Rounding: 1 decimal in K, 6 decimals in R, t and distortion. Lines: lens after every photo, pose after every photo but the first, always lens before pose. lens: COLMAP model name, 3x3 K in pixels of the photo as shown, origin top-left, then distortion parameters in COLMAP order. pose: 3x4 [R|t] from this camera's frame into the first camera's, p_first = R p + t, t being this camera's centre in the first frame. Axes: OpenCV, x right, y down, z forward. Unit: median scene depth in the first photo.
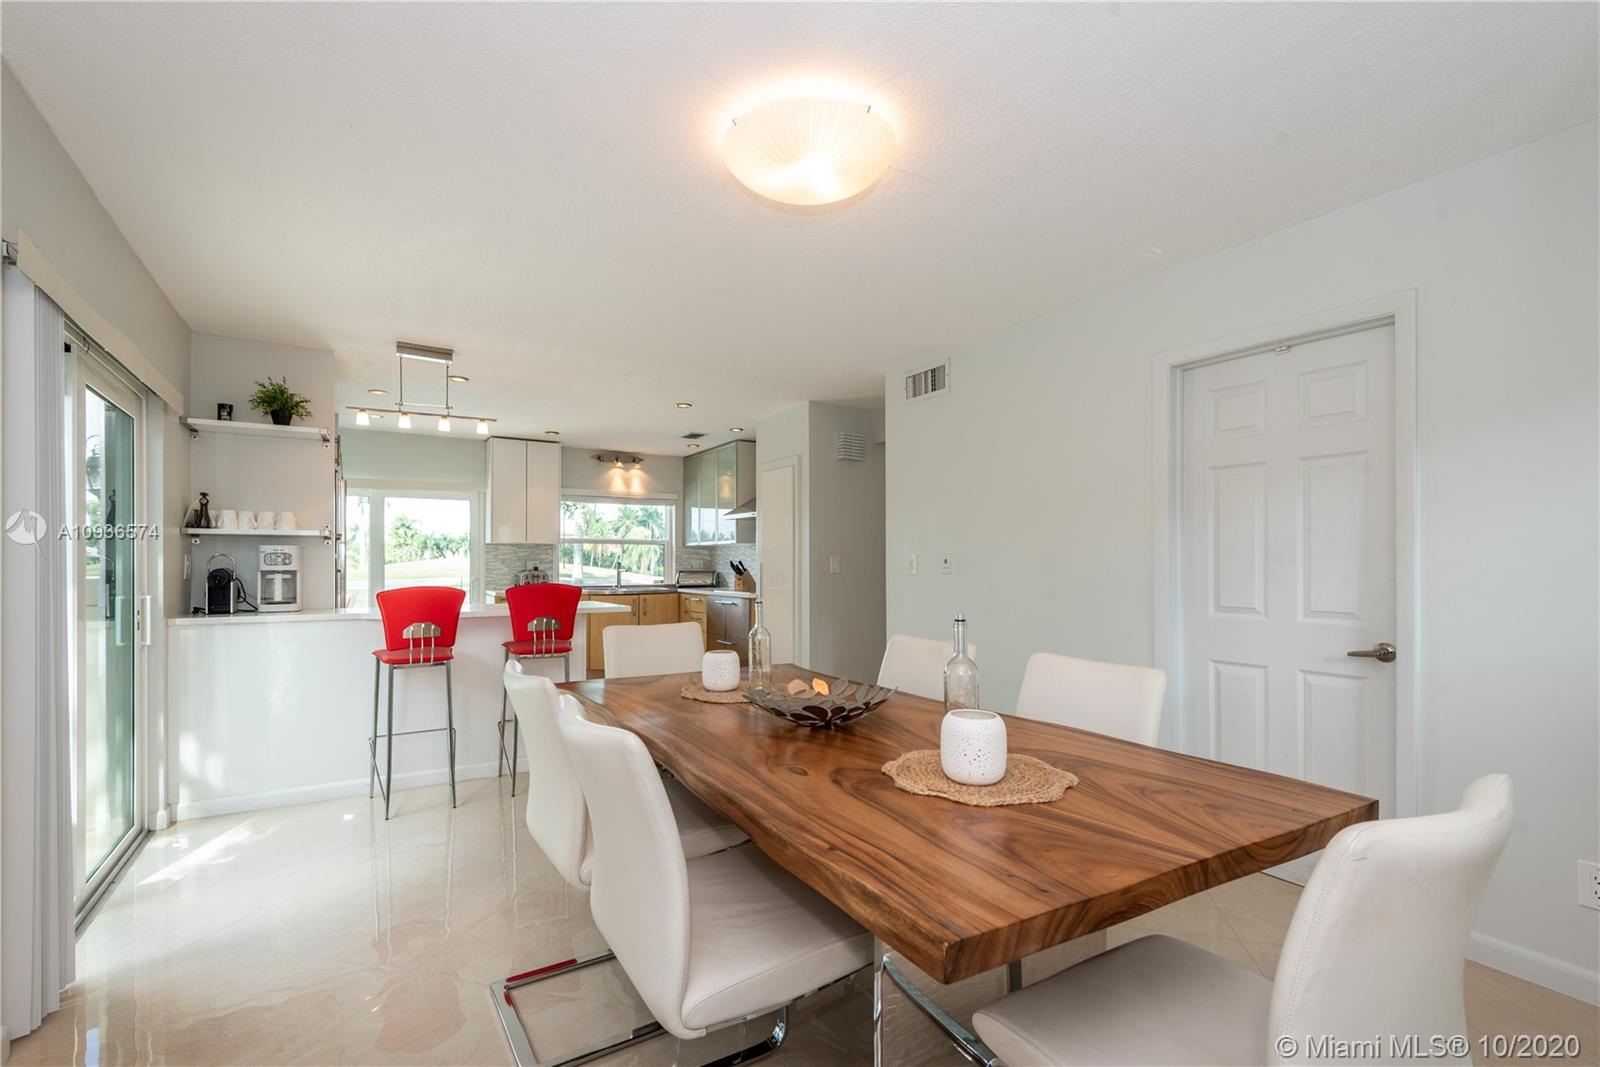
lens RADIAL K [[741.5, 0, 804.5], [0, 741.5, 557.9], [0, 0, 1]] dist [0.023961, -0.011329]
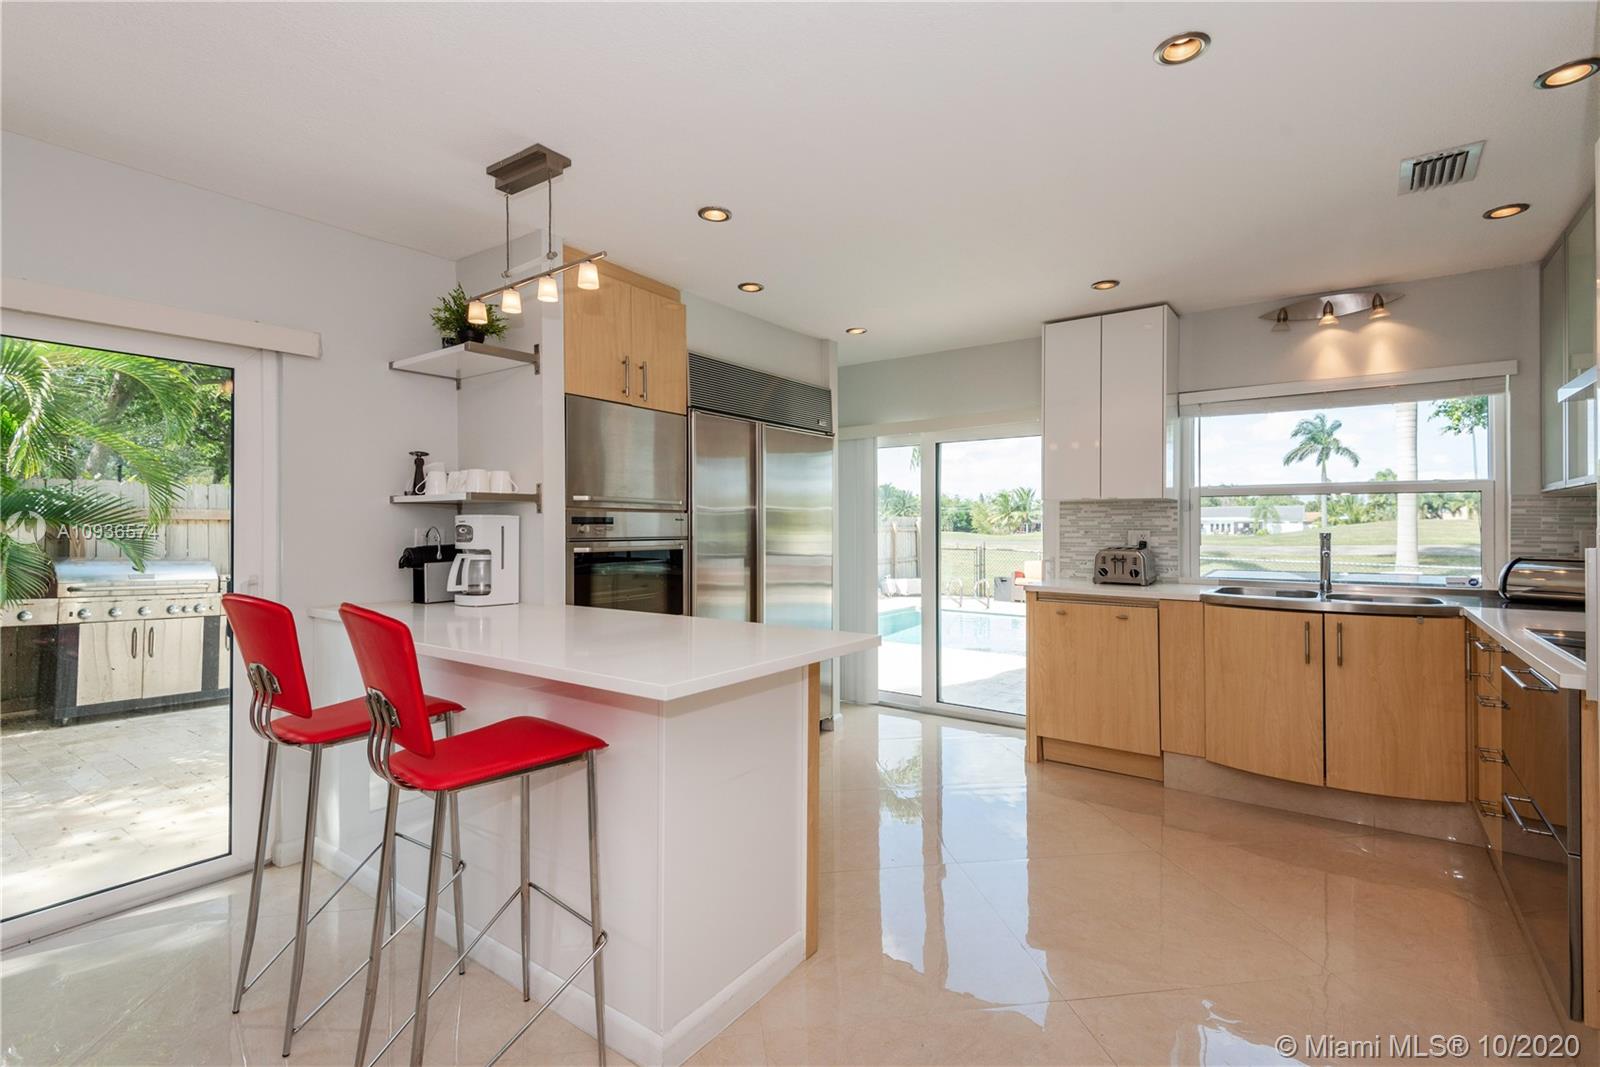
lens RADIAL K [[741.5, 0, 837.0], [0, 741.5, 528.4], [0, 0, 1]] dist [0.023961, -0.011329]
pose [[0.390111, 0.003478, -0.920761, 0.062689], [0.007015, 0.999953, 0.006749, -0.003032], [0.920741, -0.009092, 0.390068, 0.584458]]
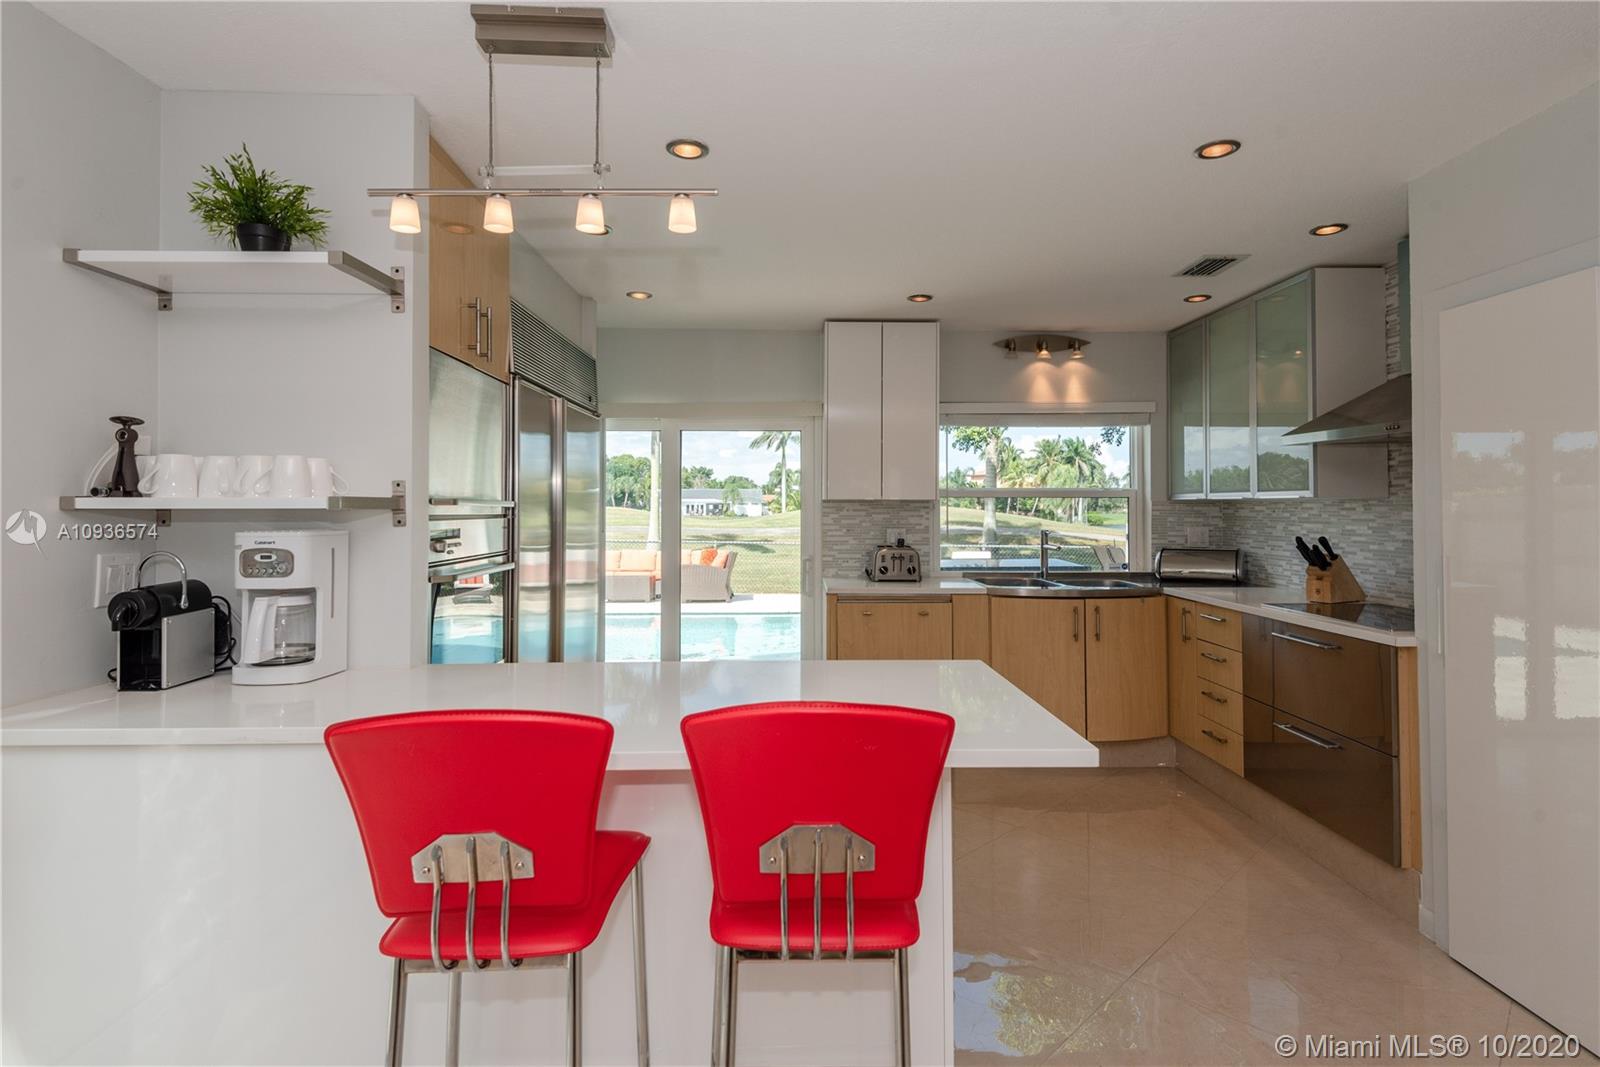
lens RADIAL K [[800.9, 0, 784.3], [0, 800.9, 487.5], [0, 0, 1]] dist [0.015314, -0.007151]
pose [[0.851130, -0.010384, -0.524853, -0.108584], [0.002502, 0.999873, -0.015724, -0.019126], [0.524950, 0.012070, 0.851048, 0.420053]]
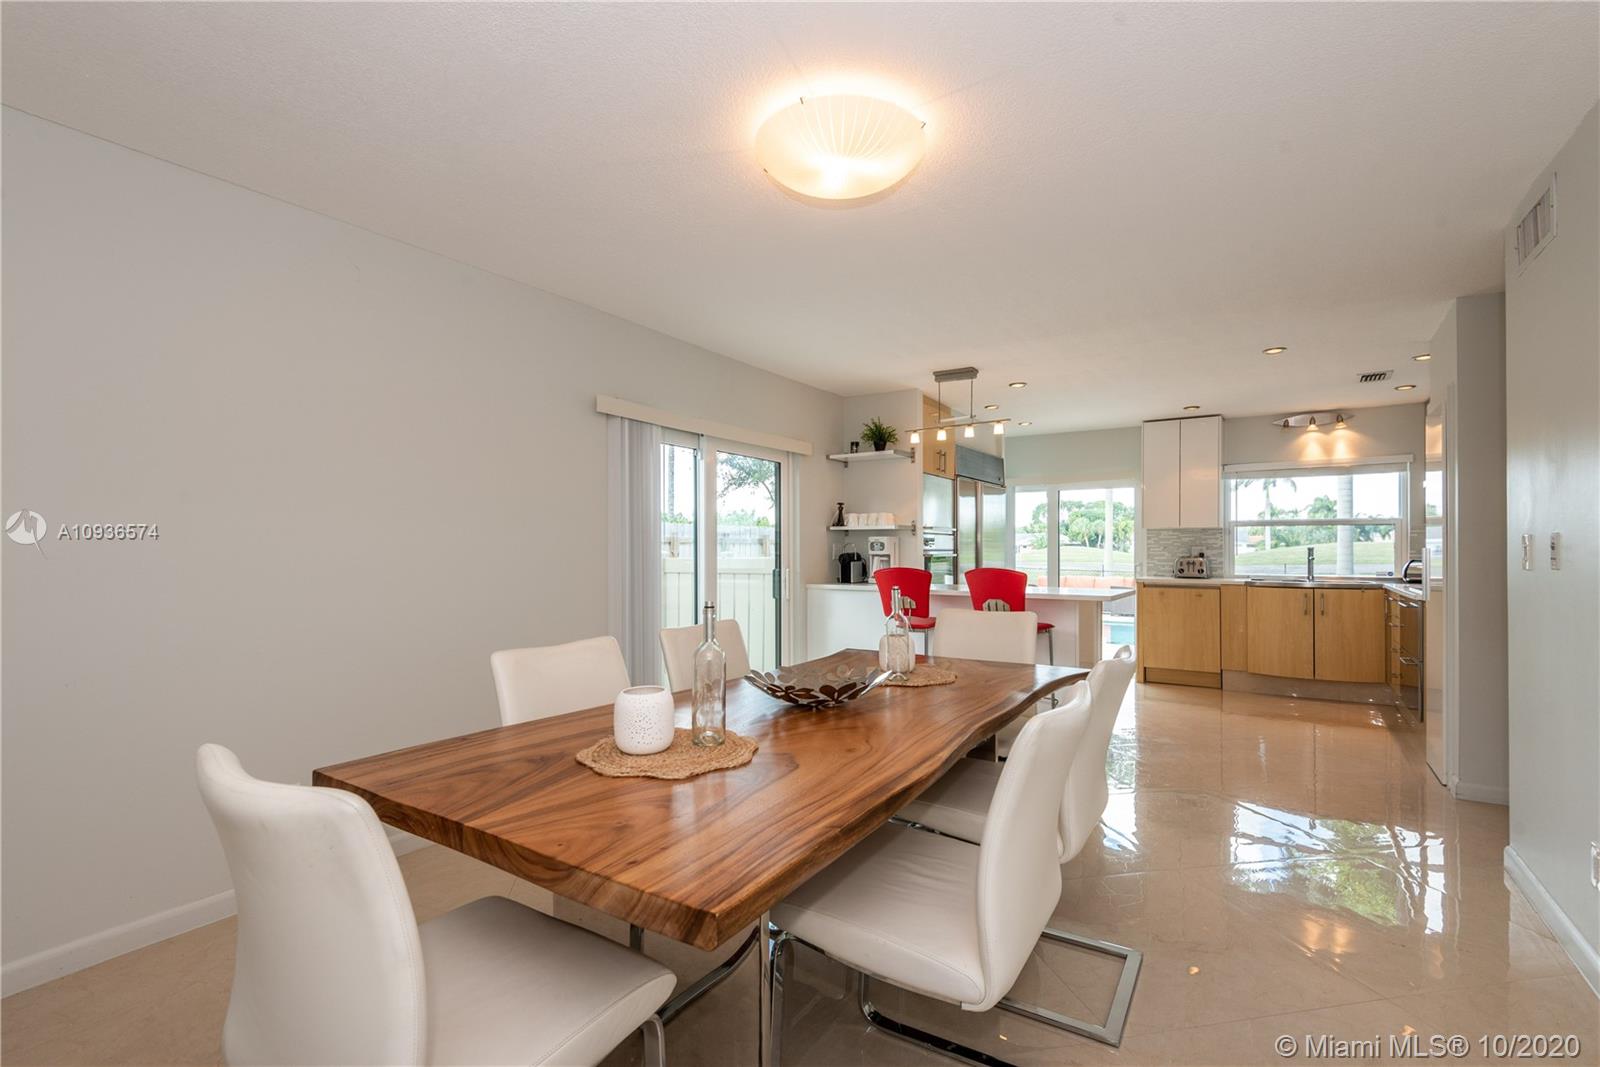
lens RADIAL K [[741.5, 0, 815.1], [0, 741.5, 555.3], [0, 0, 1]] dist [0.023961, -0.011329]
pose [[0.425415, 0.008040, -0.904963, 0.285613], [0.007093, 0.999900, 0.012217, 0.000294], [0.904970, -0.011616, 0.425316, 0.165862]]
